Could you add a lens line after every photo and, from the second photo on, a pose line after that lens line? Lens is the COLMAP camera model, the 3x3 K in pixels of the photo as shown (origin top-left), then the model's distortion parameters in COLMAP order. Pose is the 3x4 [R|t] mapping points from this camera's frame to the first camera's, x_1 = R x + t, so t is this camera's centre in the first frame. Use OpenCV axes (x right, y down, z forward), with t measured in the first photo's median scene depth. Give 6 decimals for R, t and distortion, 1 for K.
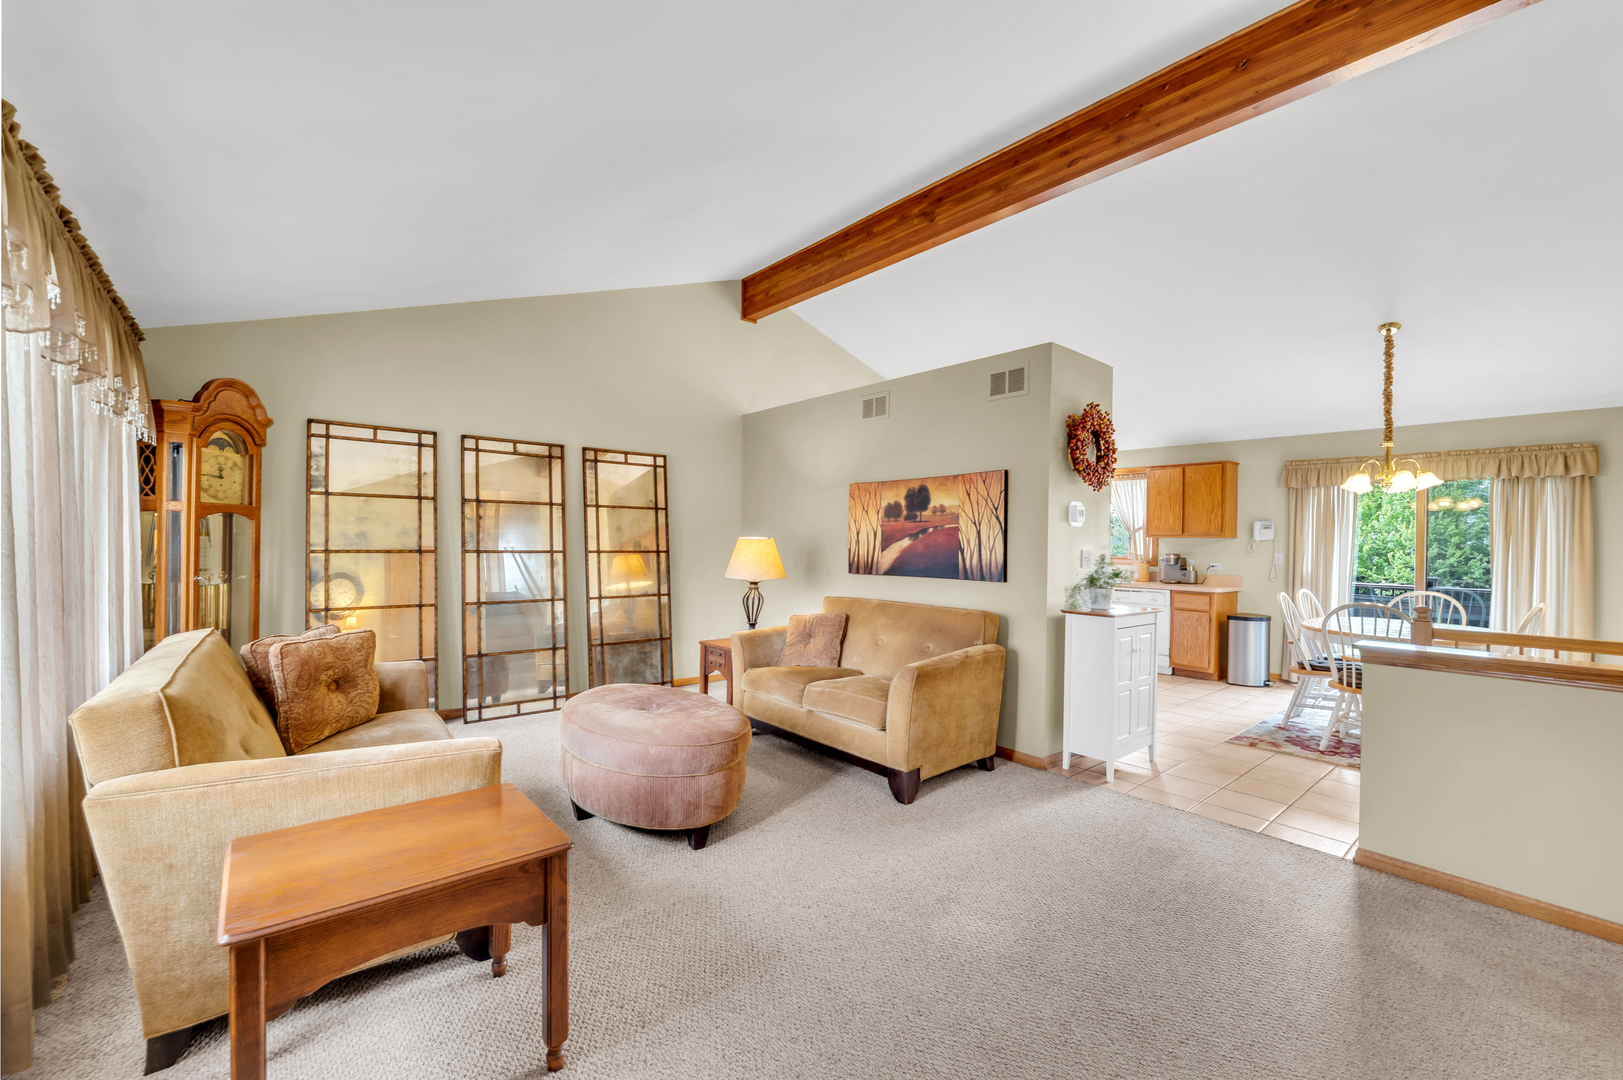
lens RADIAL K [[675.8, 0, 830.7], [0, 675.8, 540.9], [0, 0, 1]] dist [-0.012135, 0.000076]
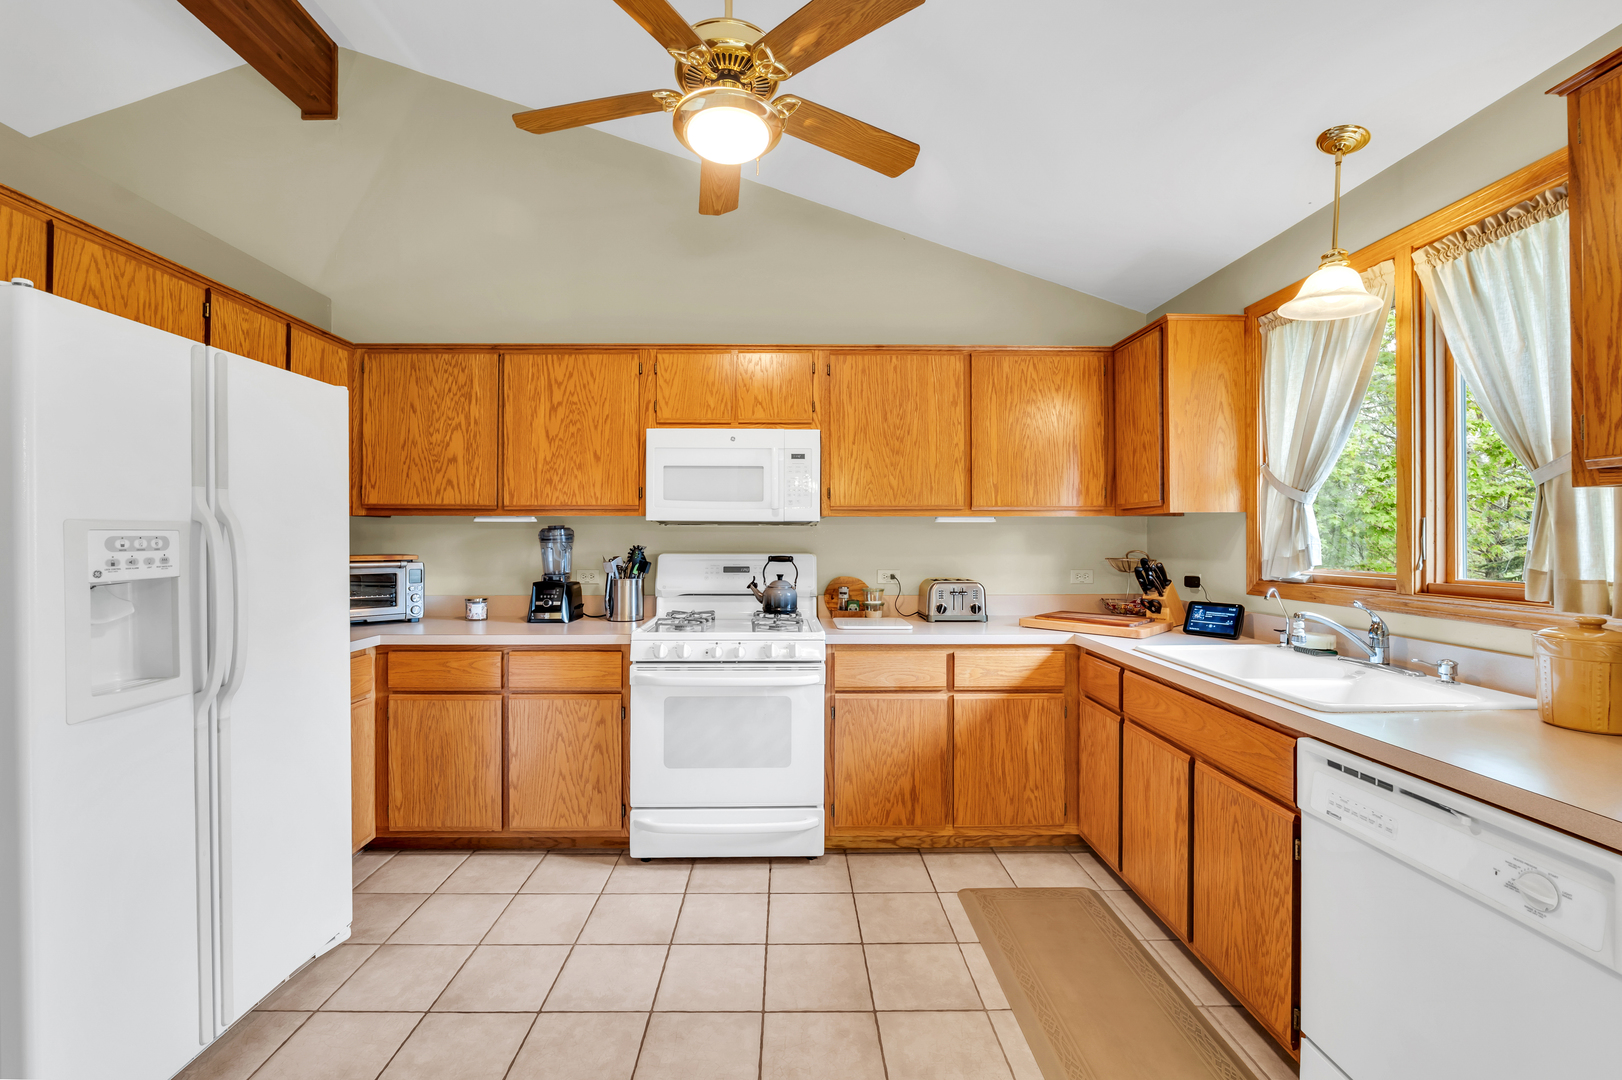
lens RADIAL K [[684.1, 0, 786.3], [0, 684.1, 536.8], [0, 0, 1]] dist [-0.012775, 0.000294]
pose [[0.750553, -0.017730, -0.660573, 0.484539], [0.011674, 0.999840, -0.013571, 0.008591], [0.660708, 0.002474, 0.750639, 0.827375]]
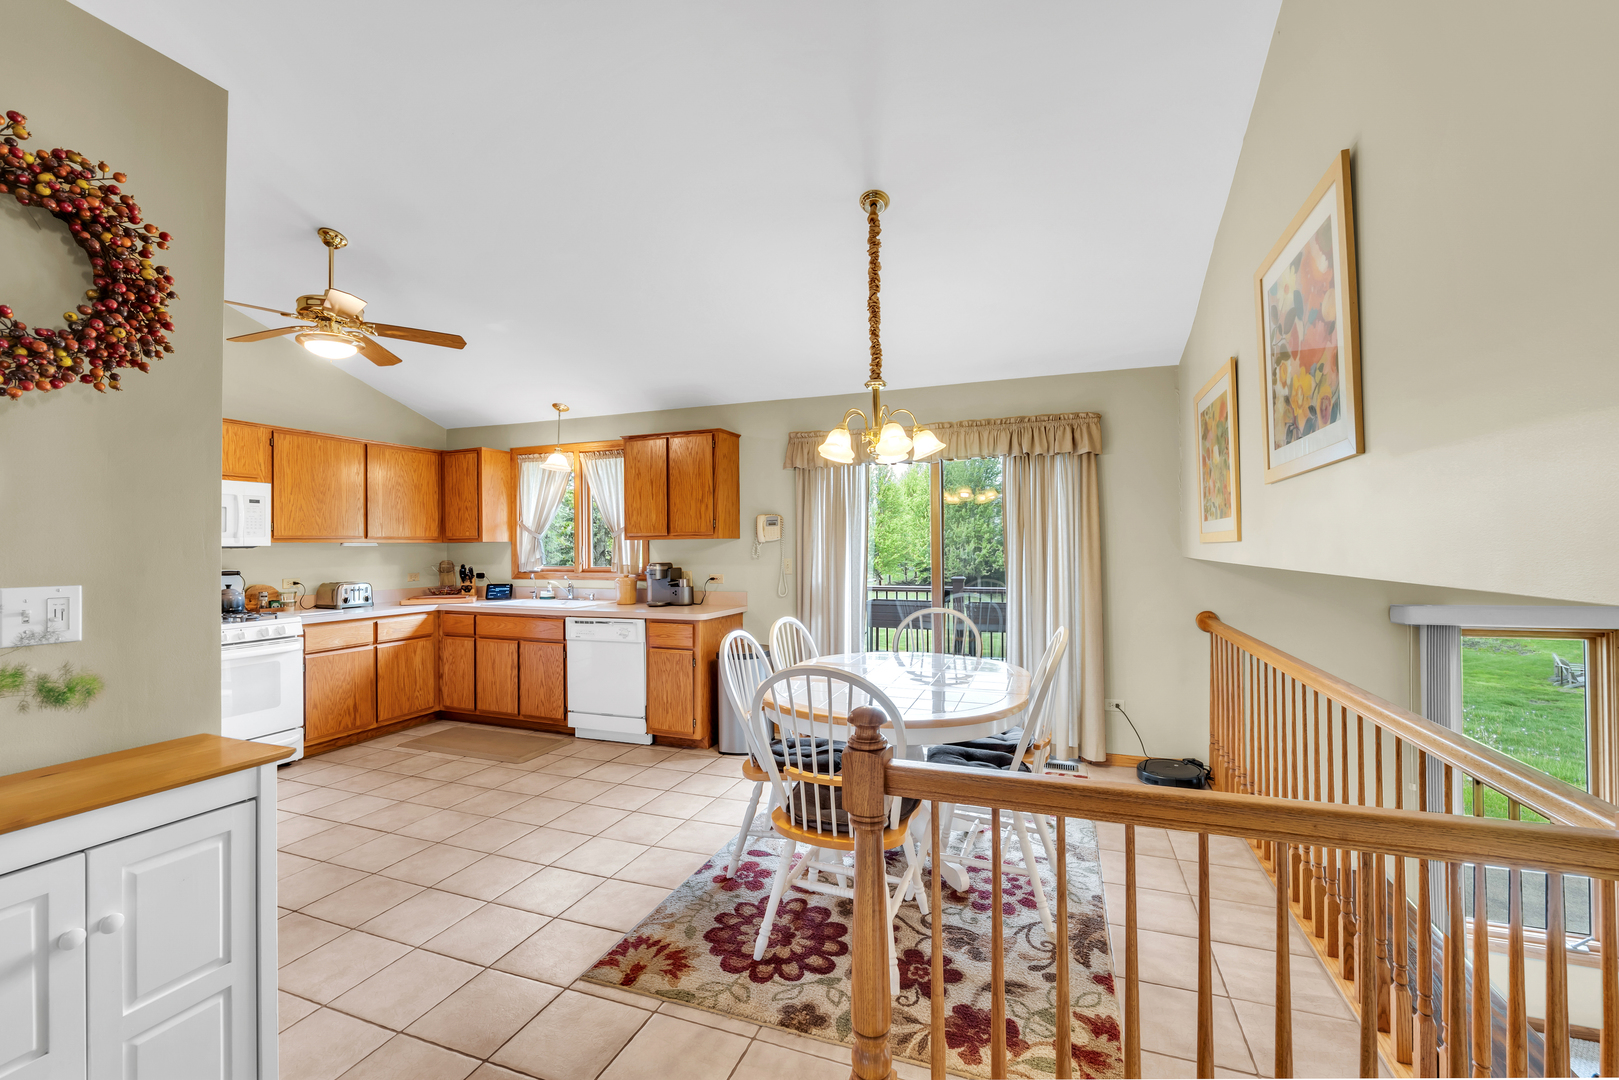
lens RADIAL K [[657.3, 0, 827.3], [0, 657.3, 544.2], [0, 0, 1]] dist [0.000438, 0.000104]
pose [[0.872258, -0.023537, 0.488479, 0.363047], [0.023955, 0.999698, 0.005394, 0.000160], [-0.488459, 0.006996, 0.872559, 0.361563]]
